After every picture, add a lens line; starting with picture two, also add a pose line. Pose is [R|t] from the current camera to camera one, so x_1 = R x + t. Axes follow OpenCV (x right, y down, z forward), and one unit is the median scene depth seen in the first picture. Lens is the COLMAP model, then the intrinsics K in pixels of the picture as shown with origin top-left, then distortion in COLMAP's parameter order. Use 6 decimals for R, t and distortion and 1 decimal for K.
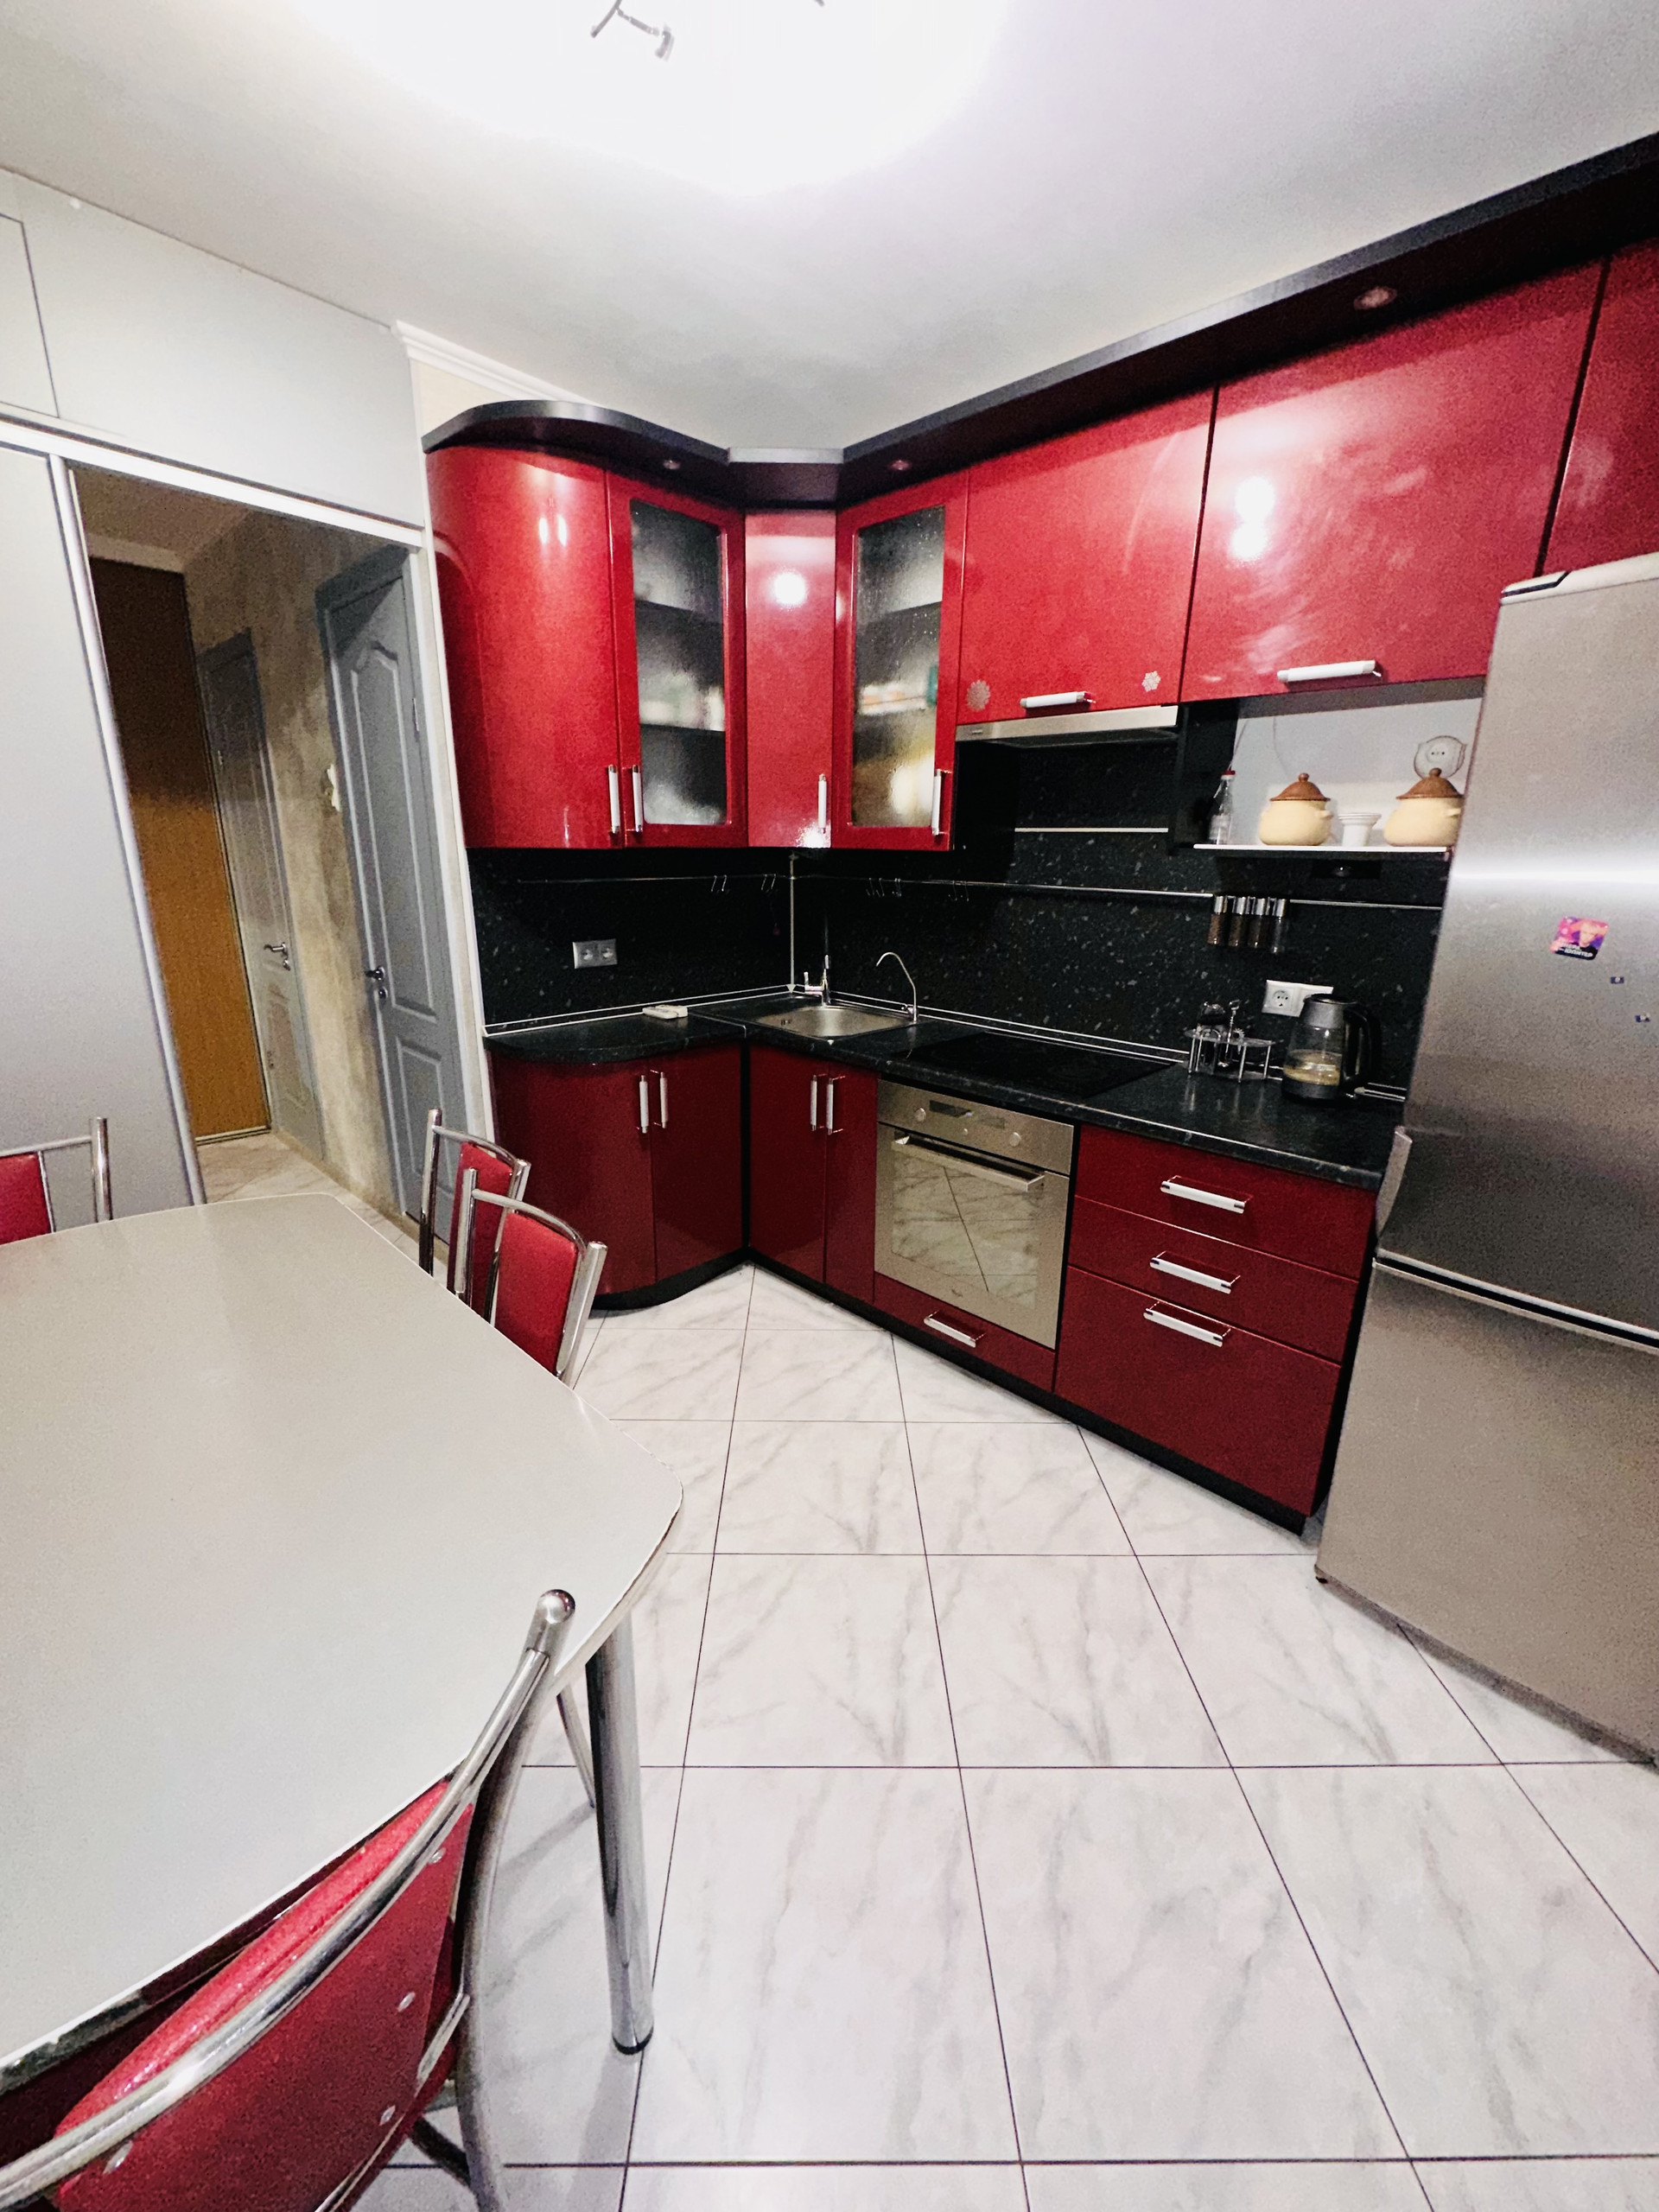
lens RADIAL K [[881.3, 0, 829.5], [0, 881.3, 1106.0], [0, 0, 1]] dist [0.000758, -0.000014]
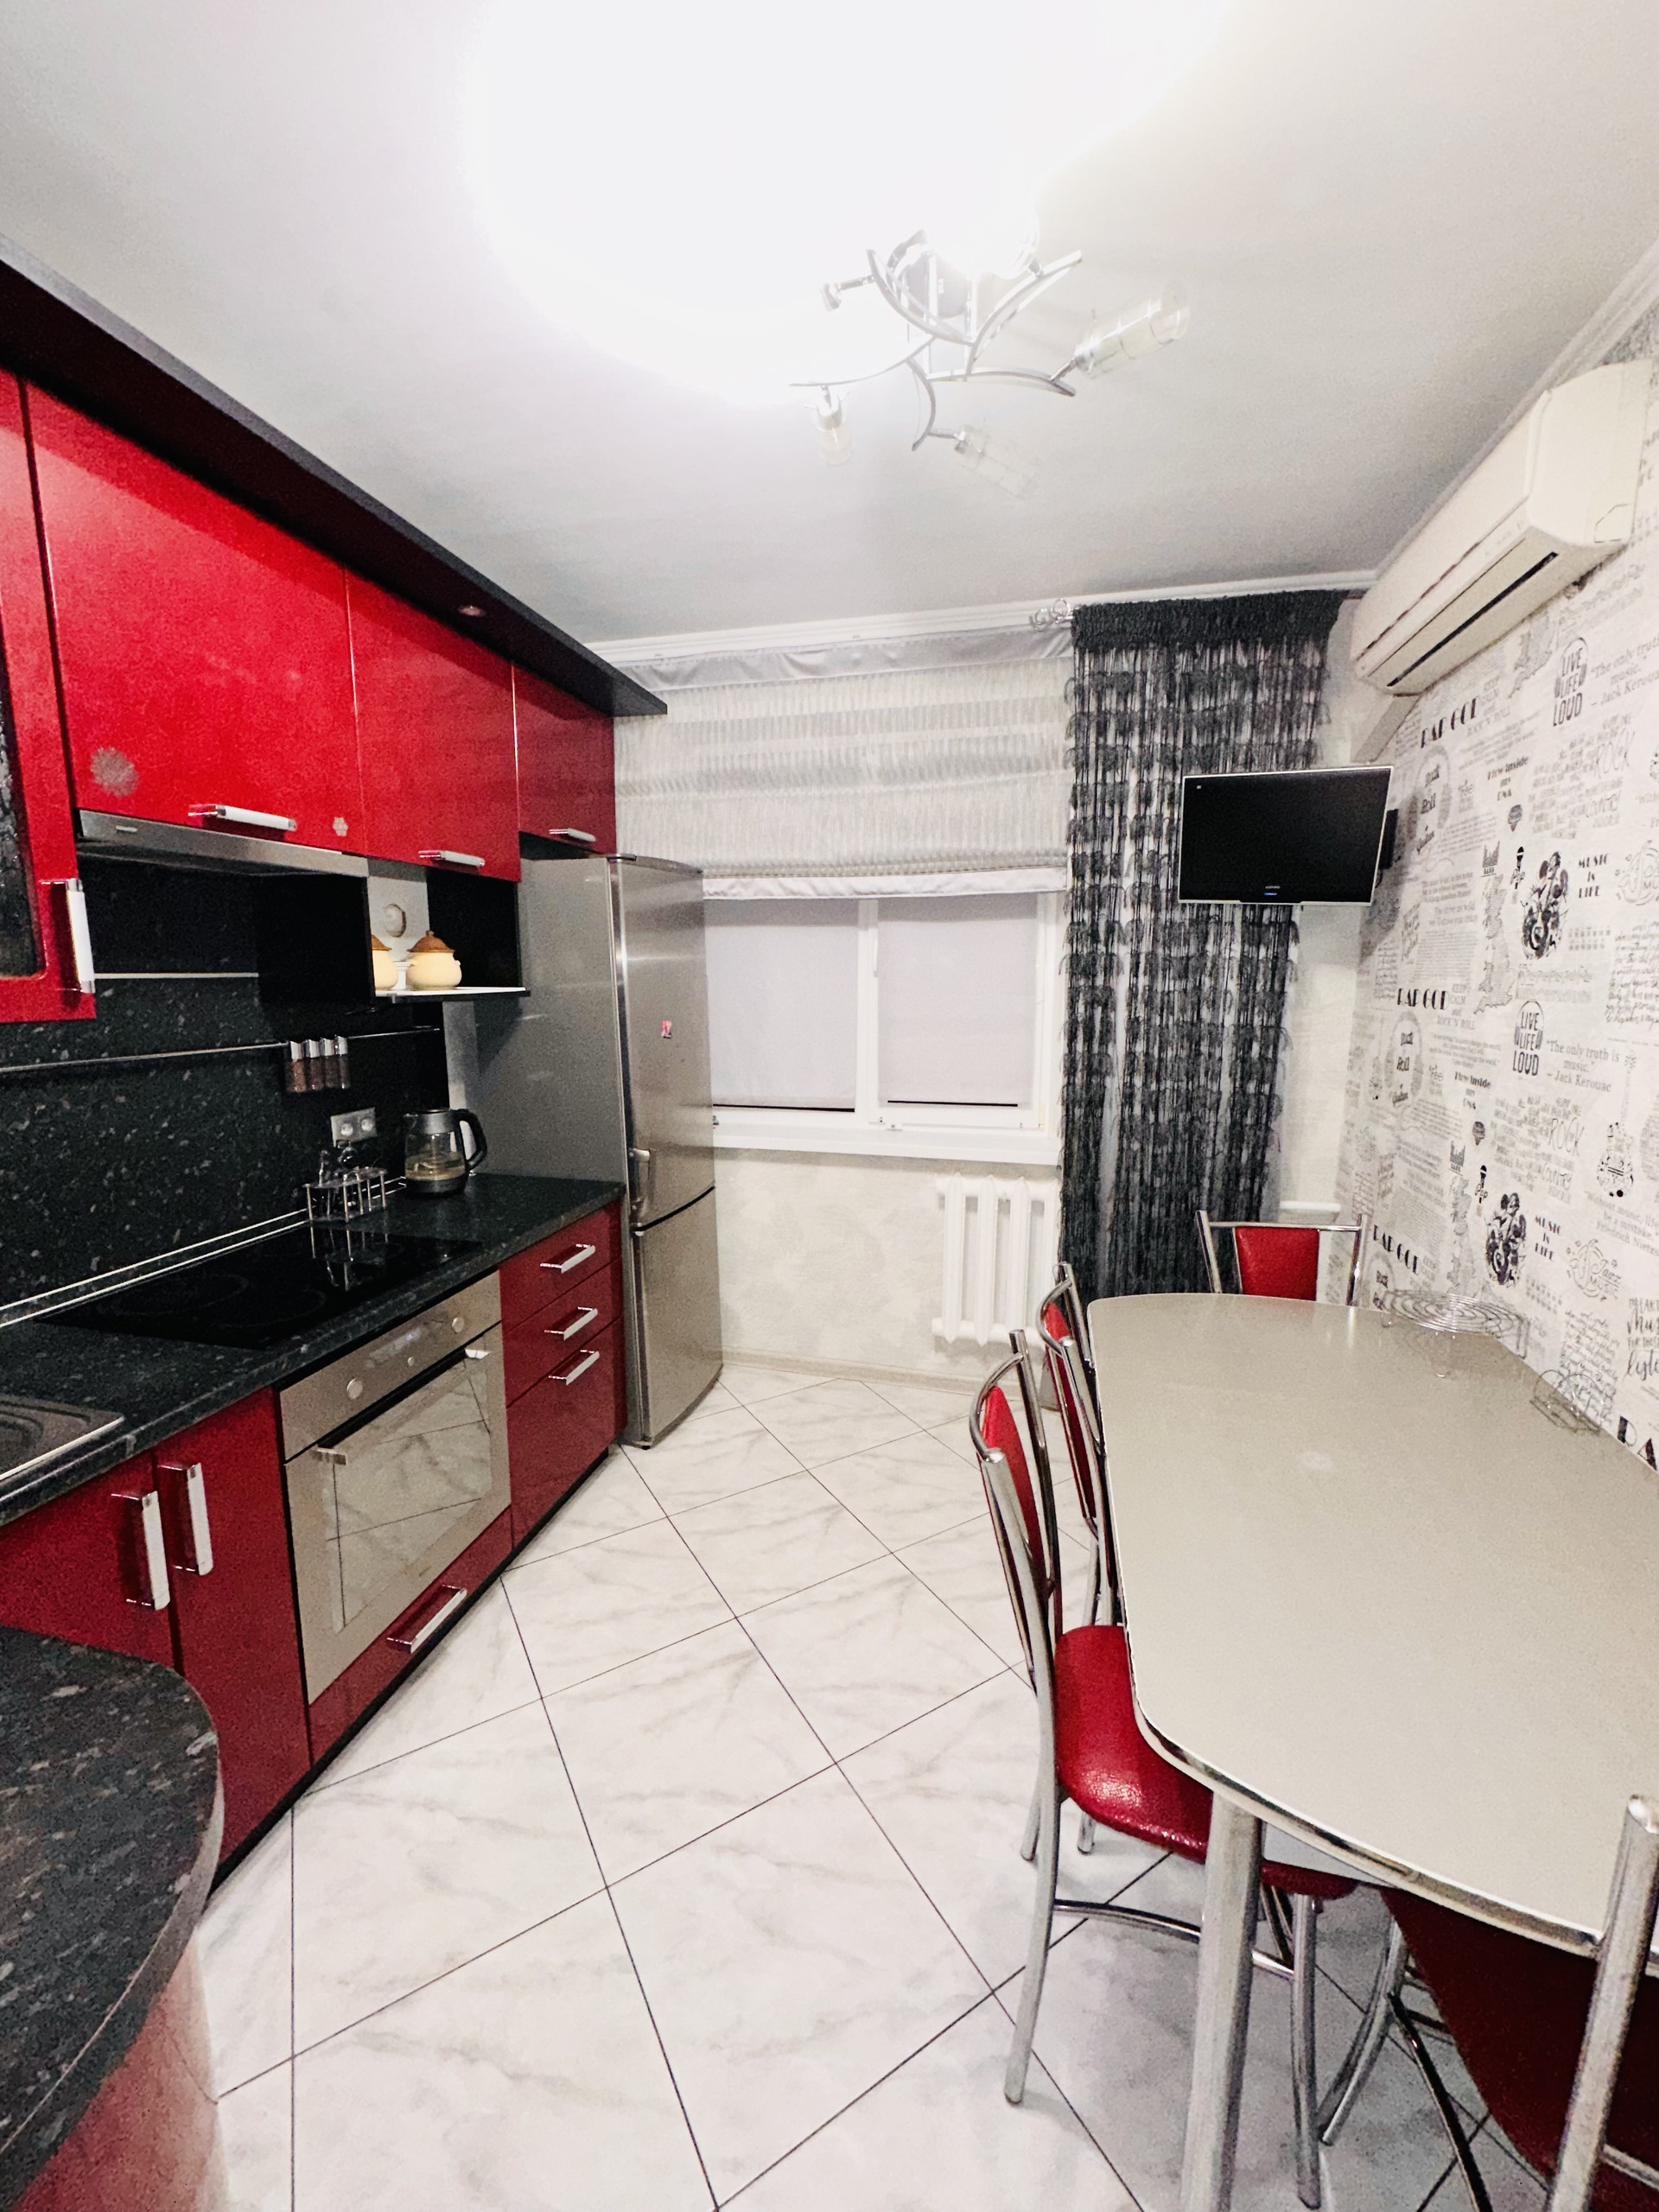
lens RADIAL K [[881.3, 0, 829.5], [0, 881.3, 1106.0], [0, 0, 1]] dist [0.000758, -0.000014]
pose [[-0.509520, -0.150582, 0.847181, -0.628030], [0.232682, 0.923774, 0.304138, -0.314207], [-0.828401, 0.352088, -0.435643, 0.916969]]
